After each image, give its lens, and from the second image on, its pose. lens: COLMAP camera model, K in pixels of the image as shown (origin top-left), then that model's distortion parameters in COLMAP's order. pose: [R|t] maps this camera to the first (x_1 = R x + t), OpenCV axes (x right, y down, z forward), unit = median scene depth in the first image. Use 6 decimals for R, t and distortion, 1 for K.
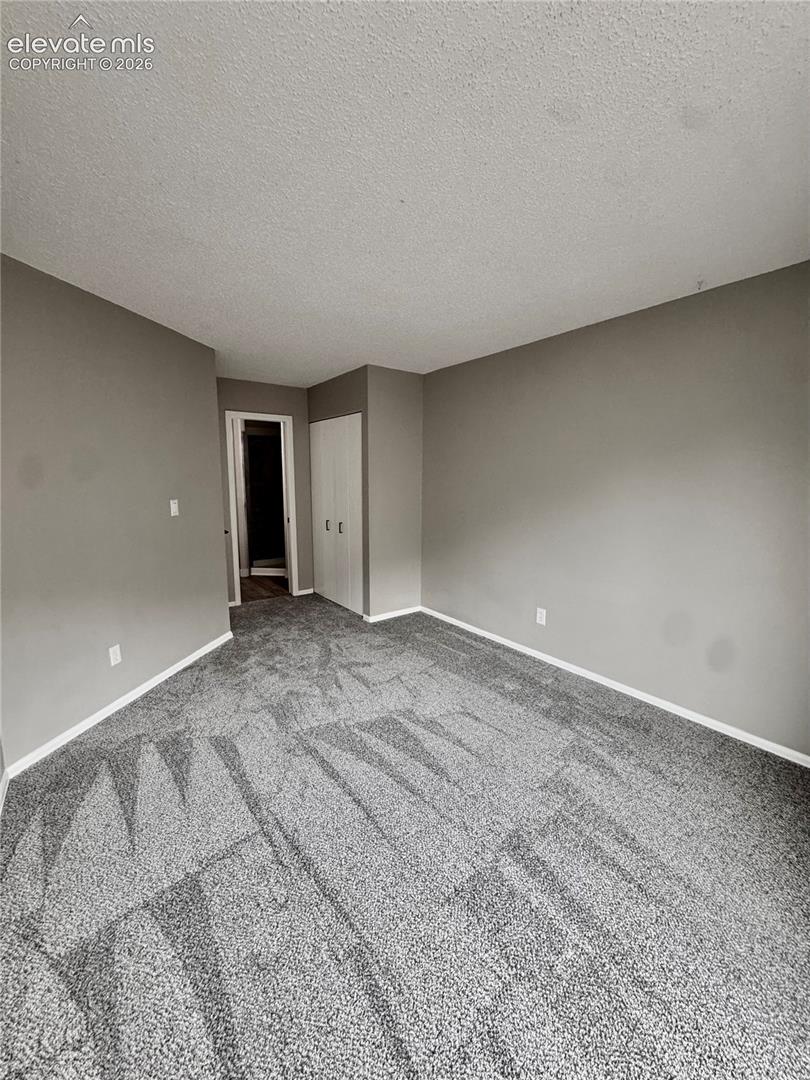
lens RADIAL K [[433.4, 0, 405.8], [0, 433.4, 538.9], [0, 0, 1]] dist [-0.006576, 0.001191]
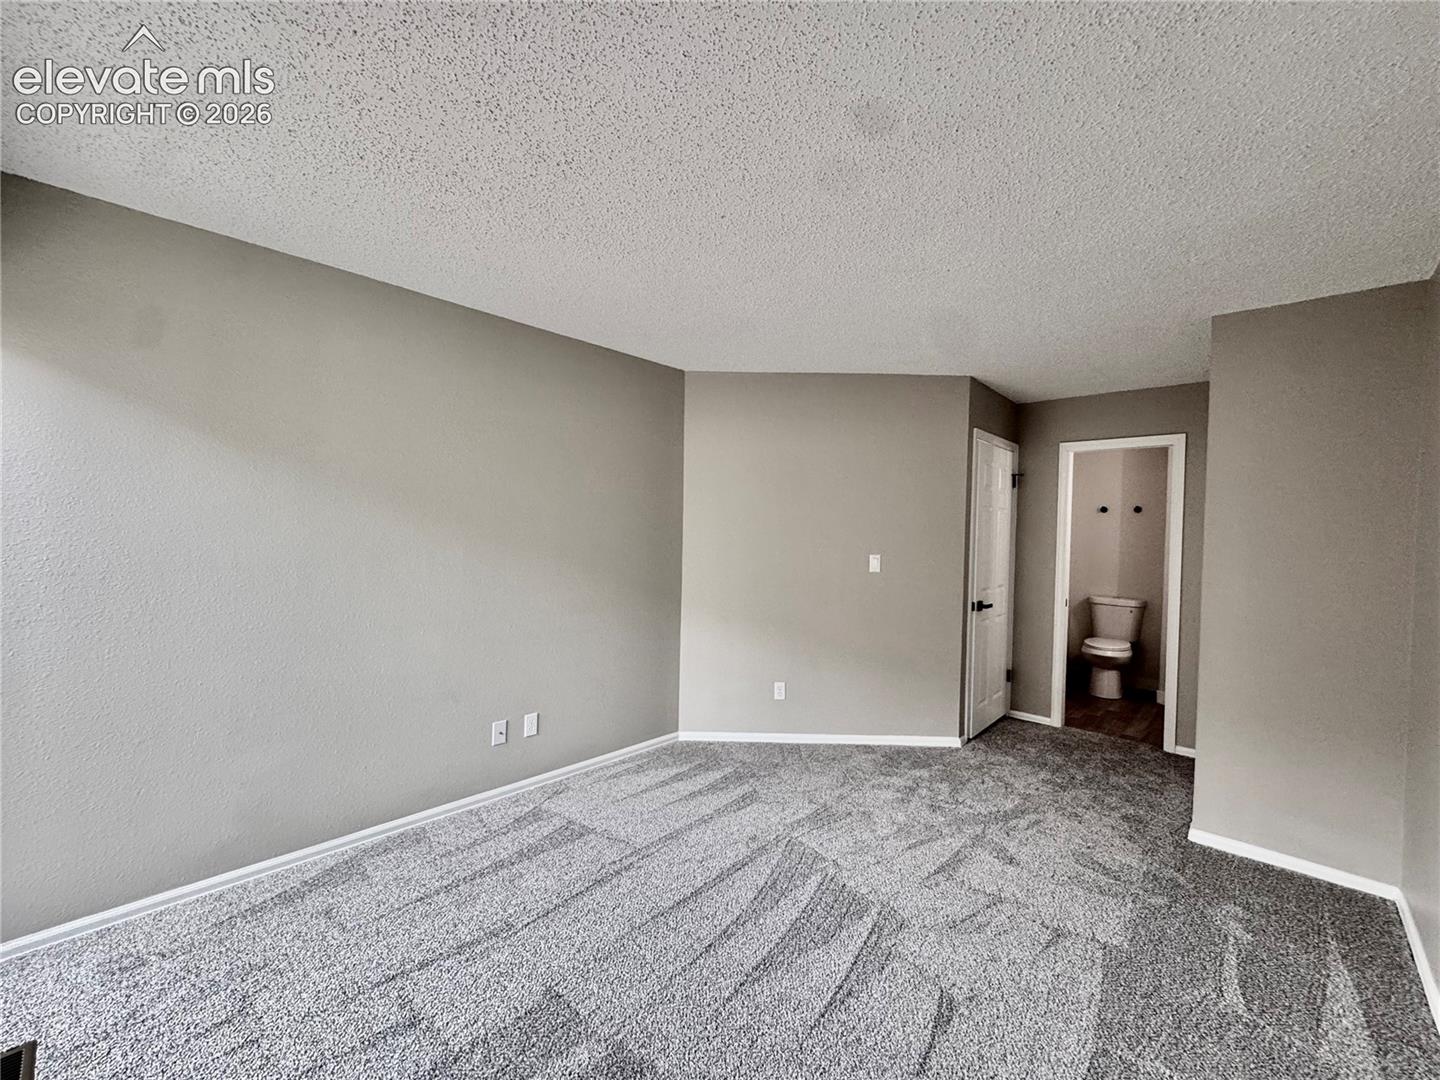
lens RADIAL K [[577.9, 0, 721.5], [0, 577.9, 541.3], [0, 0, 1]] dist [-0.006576, 0.001191]
pose [[0.173166, 0.021803, -0.984651, 0.605705], [-0.167414, 0.985857, -0.007613, -0.053883], [0.970560, 0.166163, 0.174367, 0.461188]]
